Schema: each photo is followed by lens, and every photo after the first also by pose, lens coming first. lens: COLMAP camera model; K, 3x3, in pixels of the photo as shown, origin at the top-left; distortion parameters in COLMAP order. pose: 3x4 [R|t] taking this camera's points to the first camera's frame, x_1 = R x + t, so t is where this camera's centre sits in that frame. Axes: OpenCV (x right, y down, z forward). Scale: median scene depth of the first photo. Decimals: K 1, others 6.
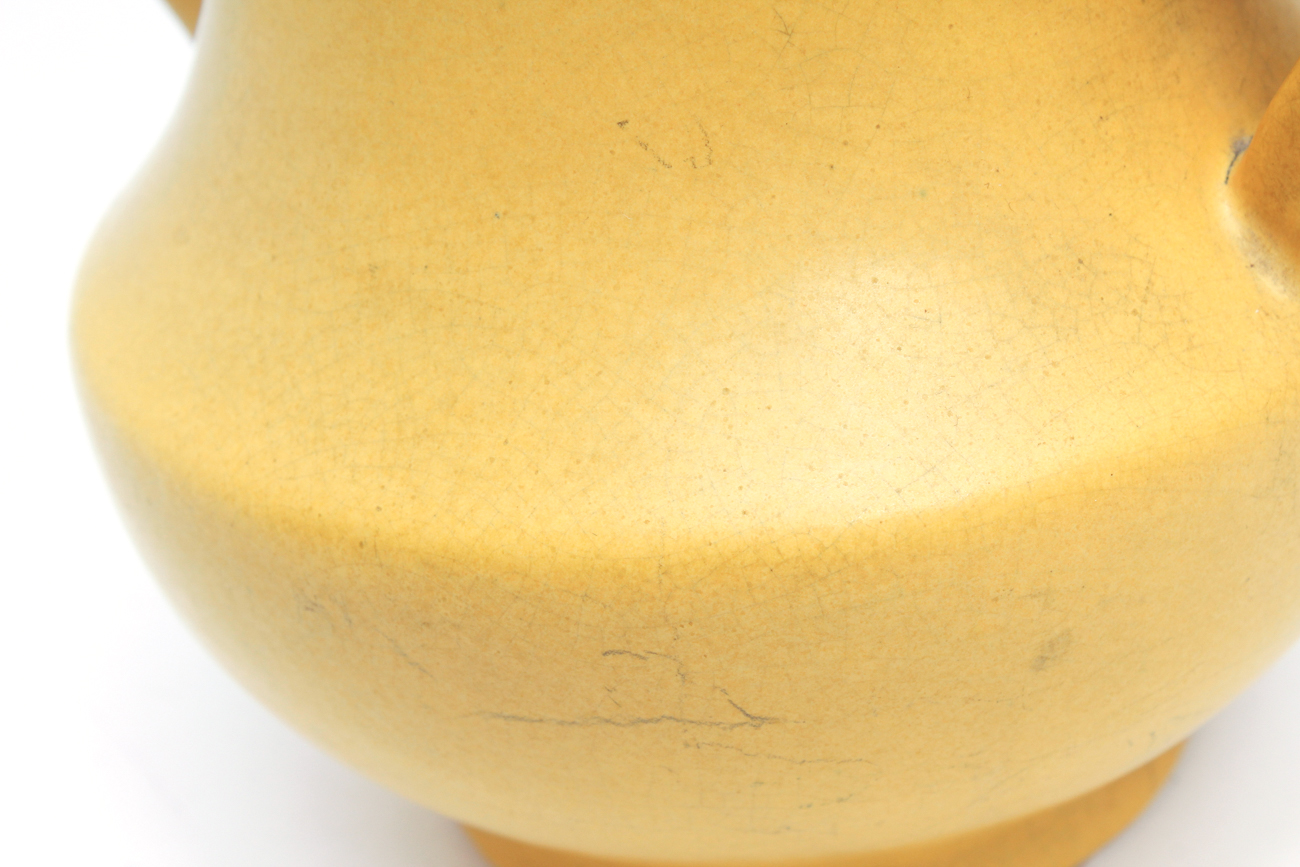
lens RADIAL K [[3098.2, 0, 656.7], [0, 3098.2, 441.0], [0, 0, 1]] dist [-0.000275, 0.000000]
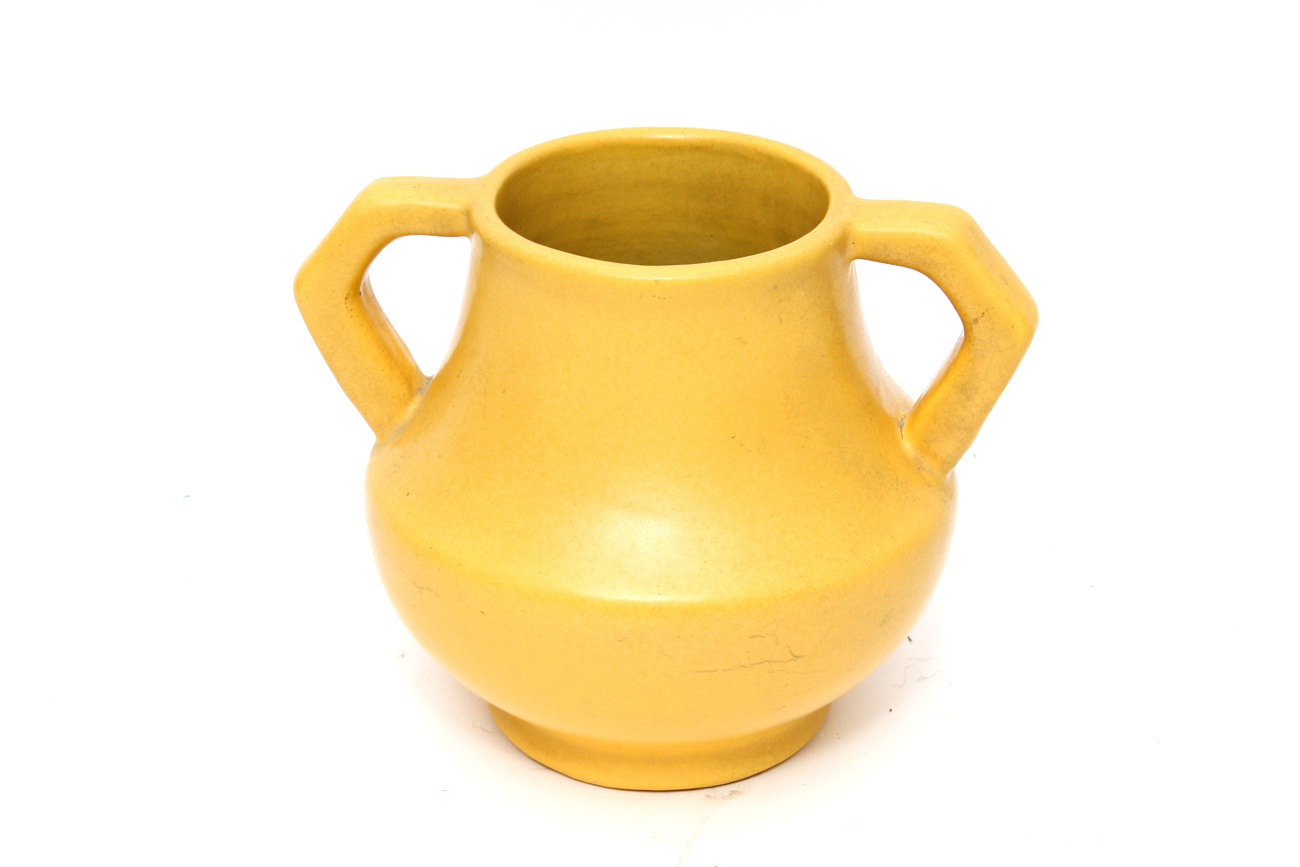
lens RADIAL K [[3098.2, 0, 652.2], [0, 3098.2, 434.8], [0, 0, 1]] dist [-0.000275, 0.000000]
pose [[0.873640, -0.090959, 0.477996, -1.322330], [0.132053, 0.989825, -0.052999, 0.026570], [-0.468312, 0.109423, 0.876762, -1.276258]]
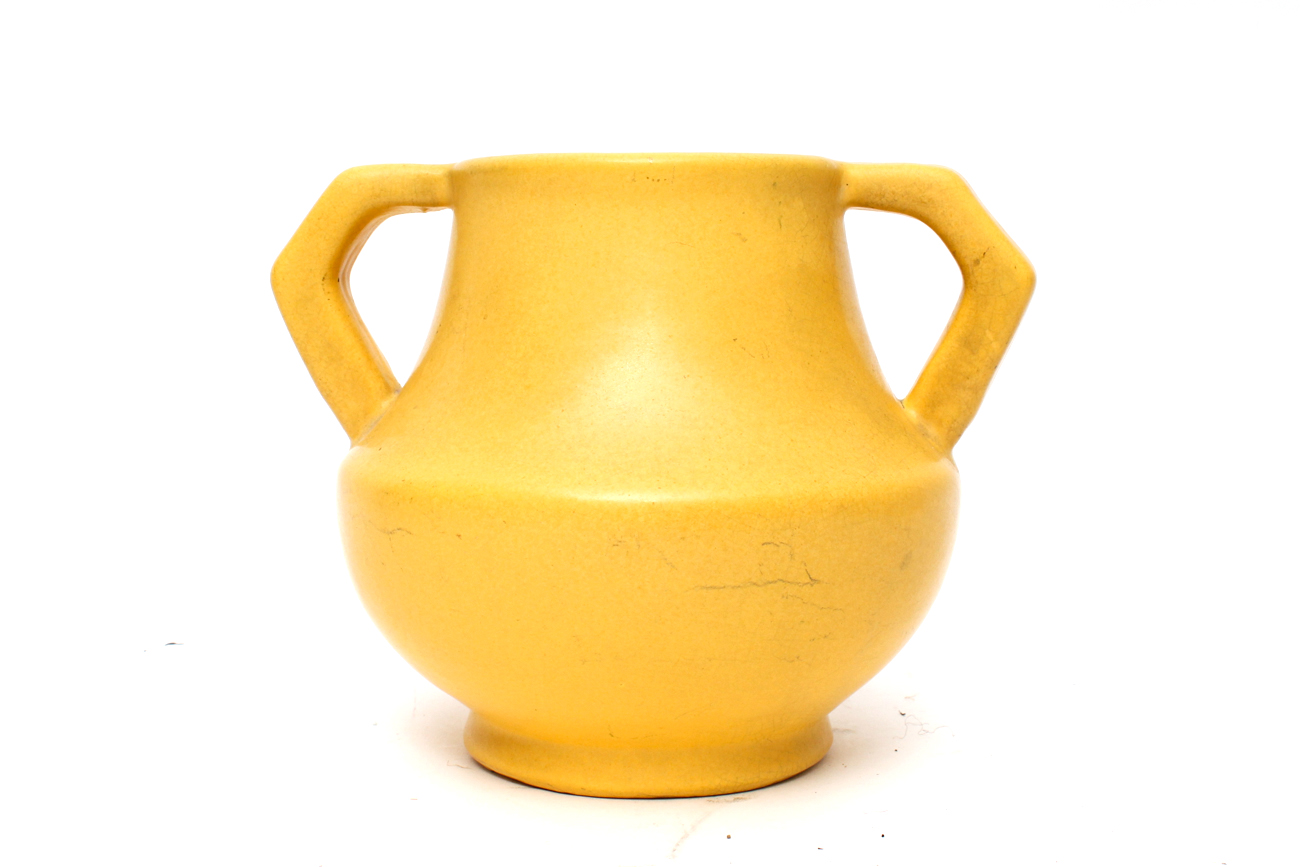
lens RADIAL K [[1958.7, 0, 641.7], [0, 1958.7, 428.2], [0, 0, 1]] dist [-0.126138, 0.000000]
pose [[0.857005, 0.083928, 0.508428, -0.841137], [0.152932, 0.900771, -0.406476, 0.568268], [-0.492092, 0.426107, 0.759130, -0.102674]]
